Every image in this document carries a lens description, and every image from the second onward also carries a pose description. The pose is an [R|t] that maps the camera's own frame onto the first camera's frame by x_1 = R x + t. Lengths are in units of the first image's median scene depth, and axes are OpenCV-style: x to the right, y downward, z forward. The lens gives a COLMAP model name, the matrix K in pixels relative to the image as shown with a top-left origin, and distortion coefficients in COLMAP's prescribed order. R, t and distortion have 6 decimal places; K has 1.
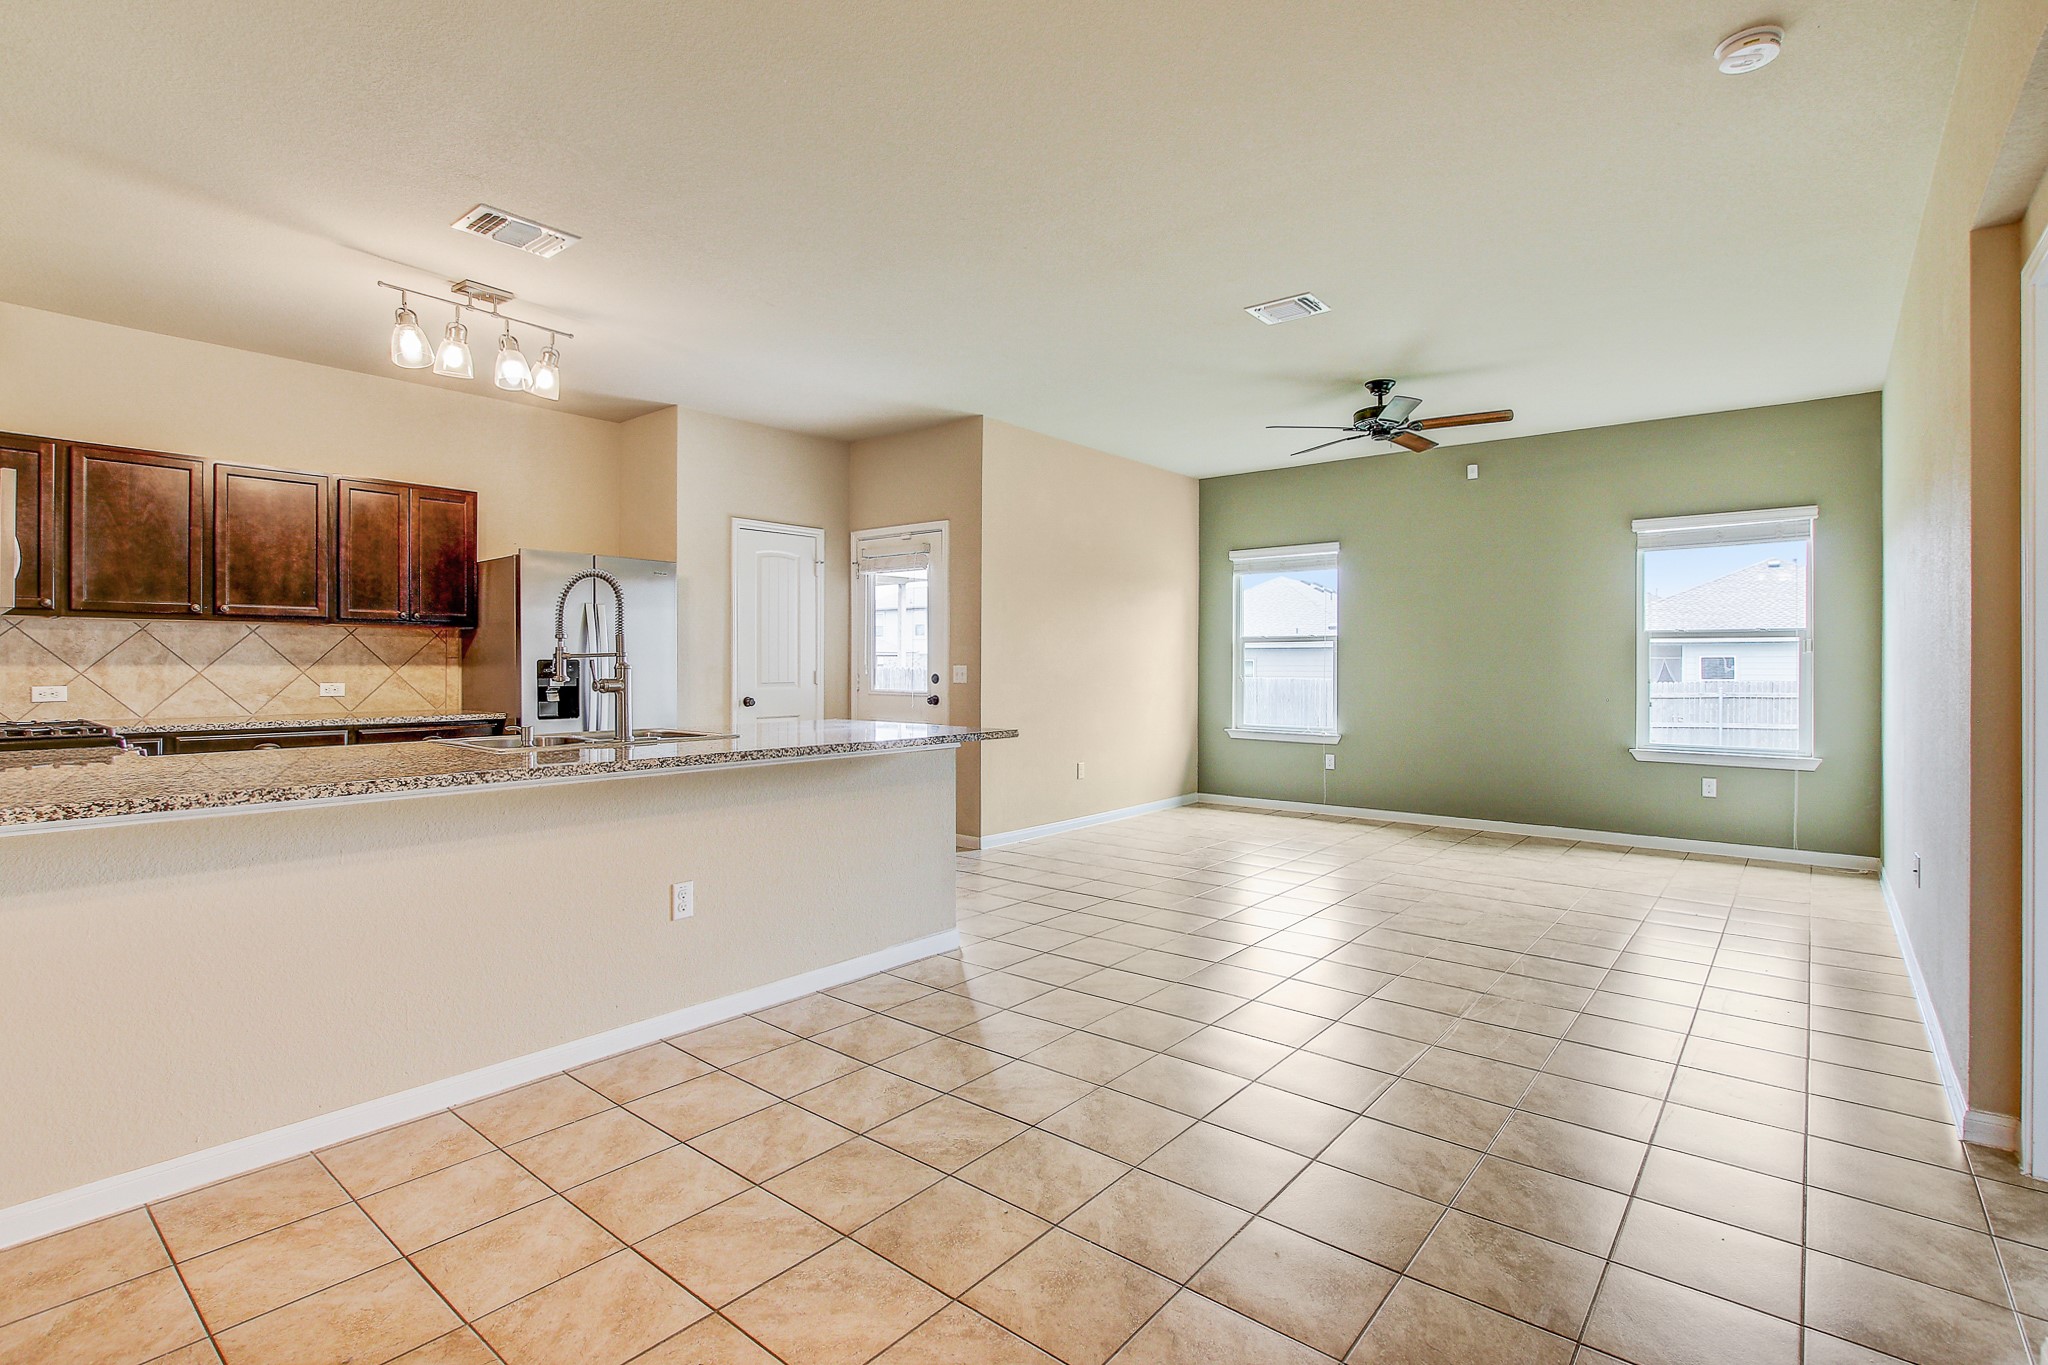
lens RADIAL K [[984.4, 0, 1014.5], [0, 984.4, 665.3], [0, 0, 1]] dist [-0.021338, 0.001170]
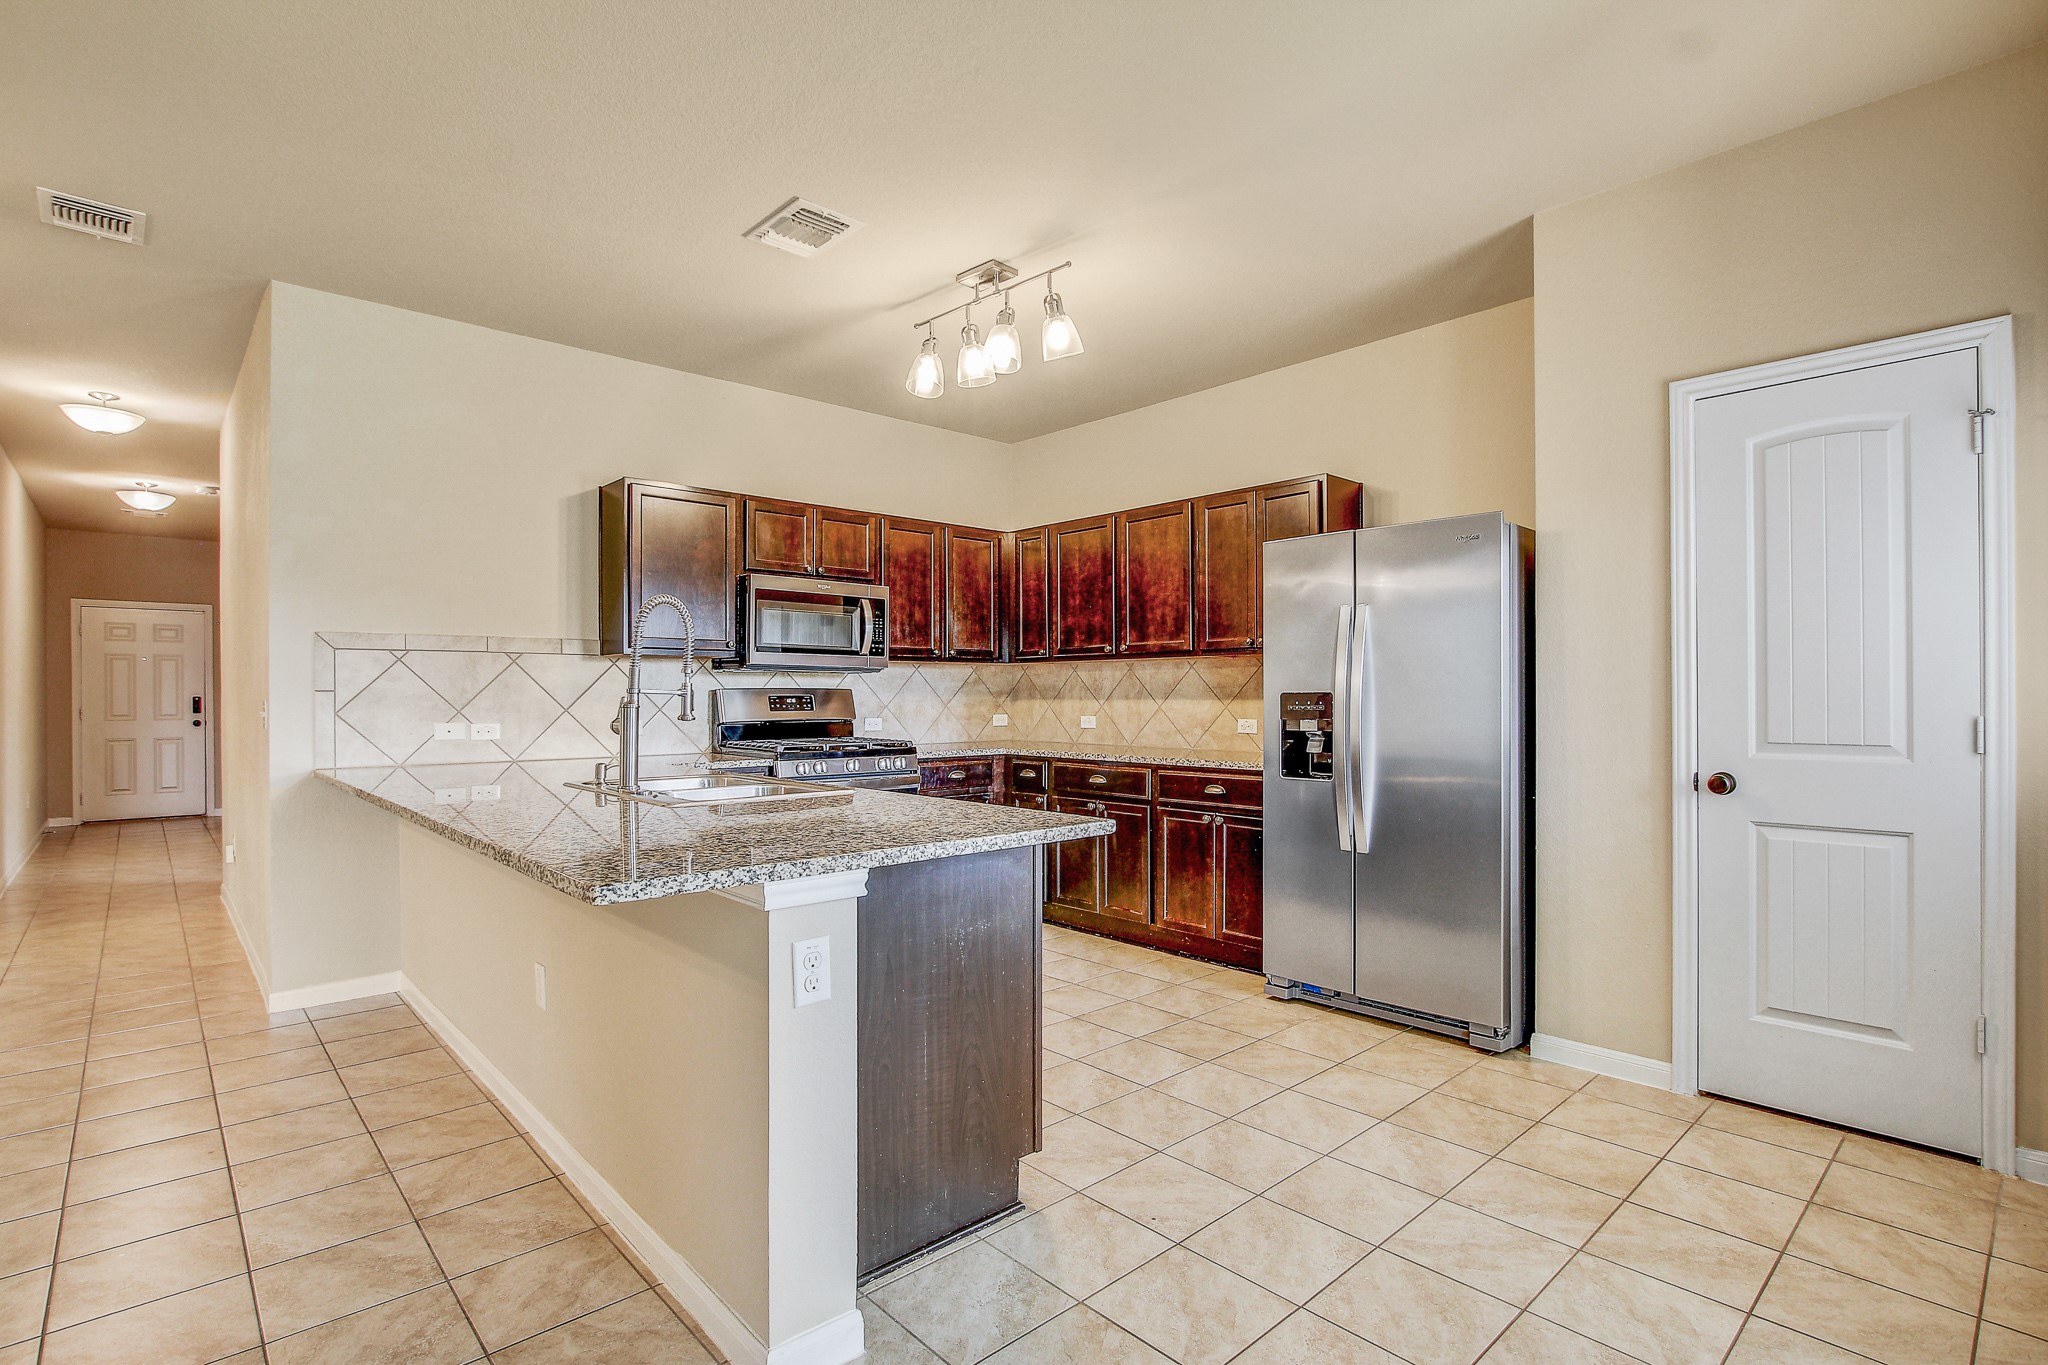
lens RADIAL K [[984.4, 0, 1013.6], [0, 984.4, 696.5], [0, 0, 1]] dist [-0.021338, 0.001170]
pose [[-0.137183, -0.002017, -0.990544, 0.278206], [0.001011, 0.999997, -0.002176, -0.001356], [0.990545, -0.001300, -0.137181, 0.984708]]
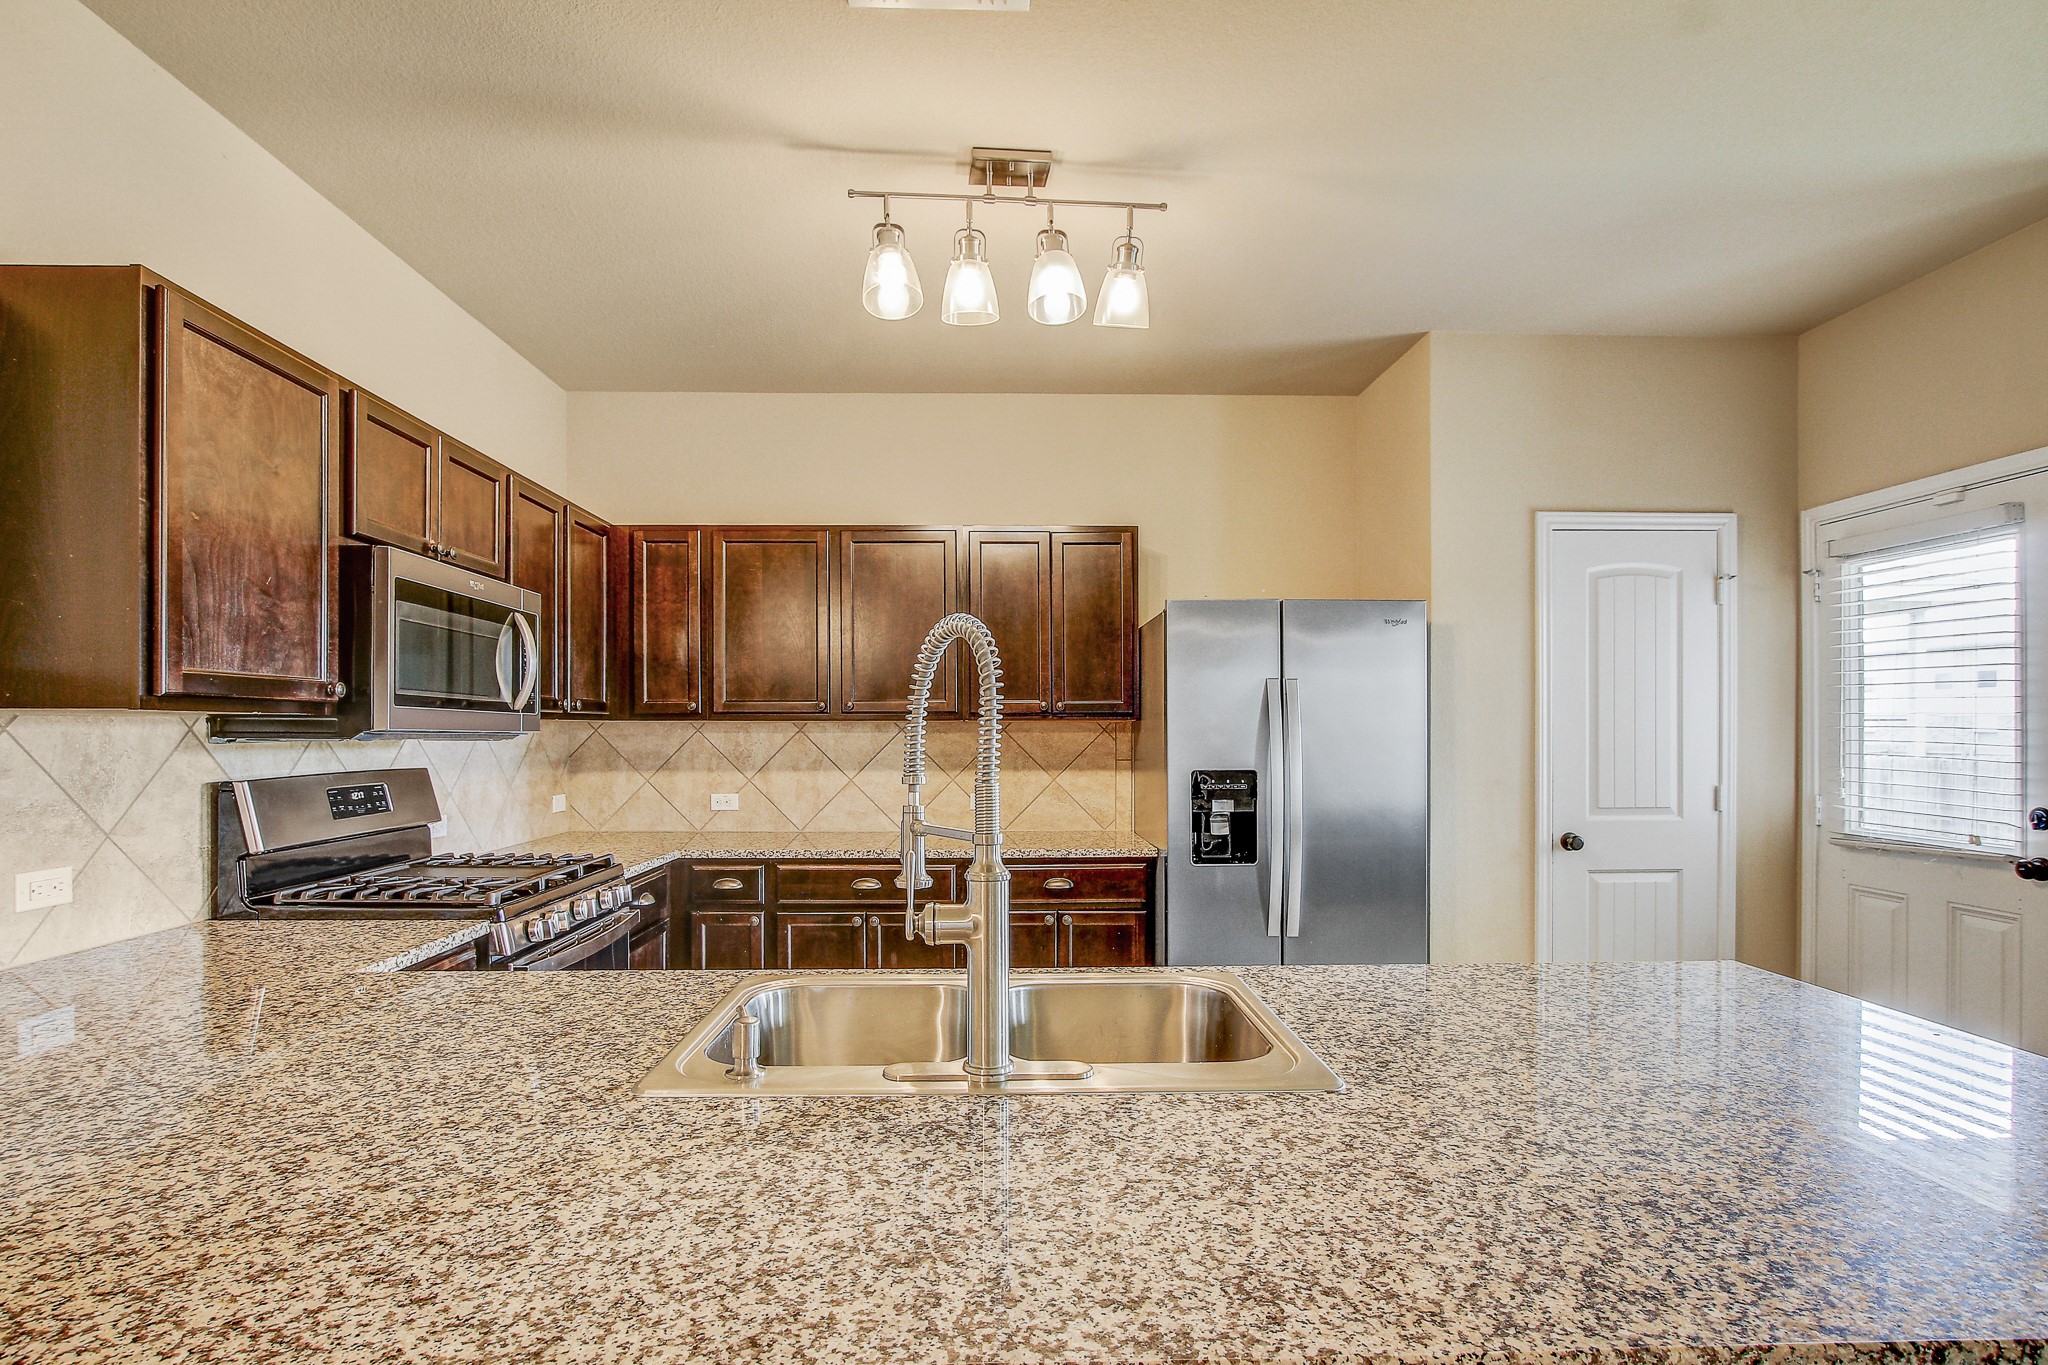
lens RADIAL K [[984.4, 0, 1015.6], [0, 984.4, 724.1], [0, 0, 1]] dist [-0.021338, 0.001170]
pose [[0.658517, -0.009227, -0.752509, -0.083344], [0.004207, 0.999954, -0.008579, -0.033465], [0.752554, 0.002484, 0.658526, 0.530468]]
